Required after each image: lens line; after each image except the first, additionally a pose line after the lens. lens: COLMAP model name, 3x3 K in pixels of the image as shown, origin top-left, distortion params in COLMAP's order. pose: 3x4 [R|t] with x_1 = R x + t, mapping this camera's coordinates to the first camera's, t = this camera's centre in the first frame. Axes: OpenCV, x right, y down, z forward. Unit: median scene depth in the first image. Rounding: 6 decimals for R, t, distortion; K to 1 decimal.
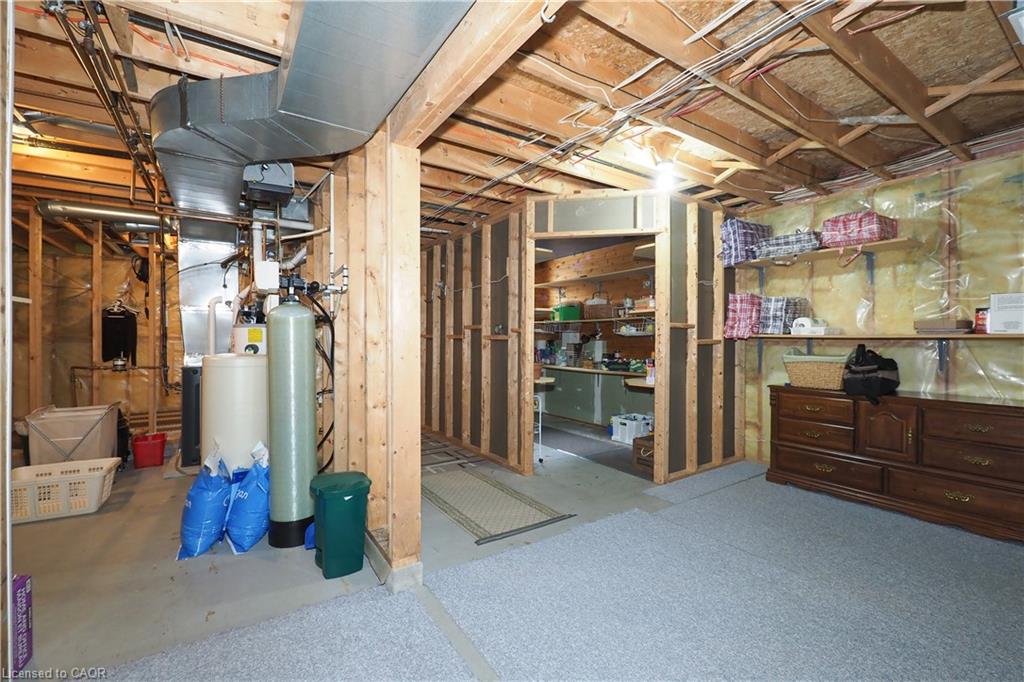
lens RADIAL K [[456.3, 0, 518.8], [0, 456.3, 347.4], [0, 0, 1]] dist [-0.004302, 0.000826]
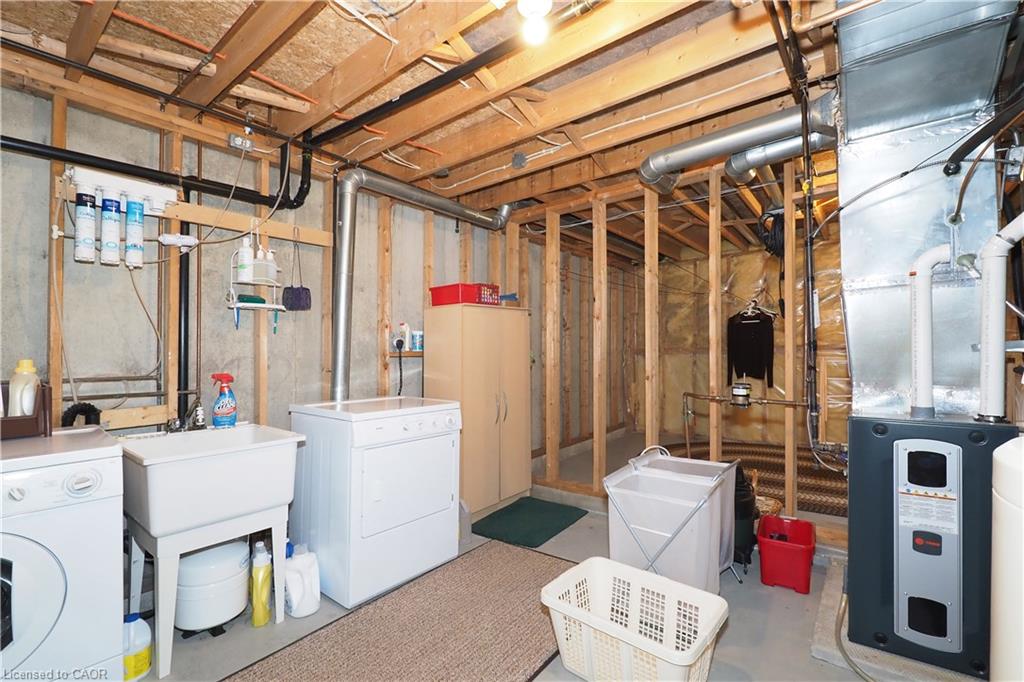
lens RADIAL K [[456.3, 0, 515.3], [0, 456.3, 351.2], [0, 0, 1]] dist [-0.004302, 0.000826]
pose [[0.336605, -0.006817, -0.941621, -0.277171], [-0.000656, 0.999972, -0.007474, -0.009716], [0.941646, 0.003134, 0.336591, 0.348786]]
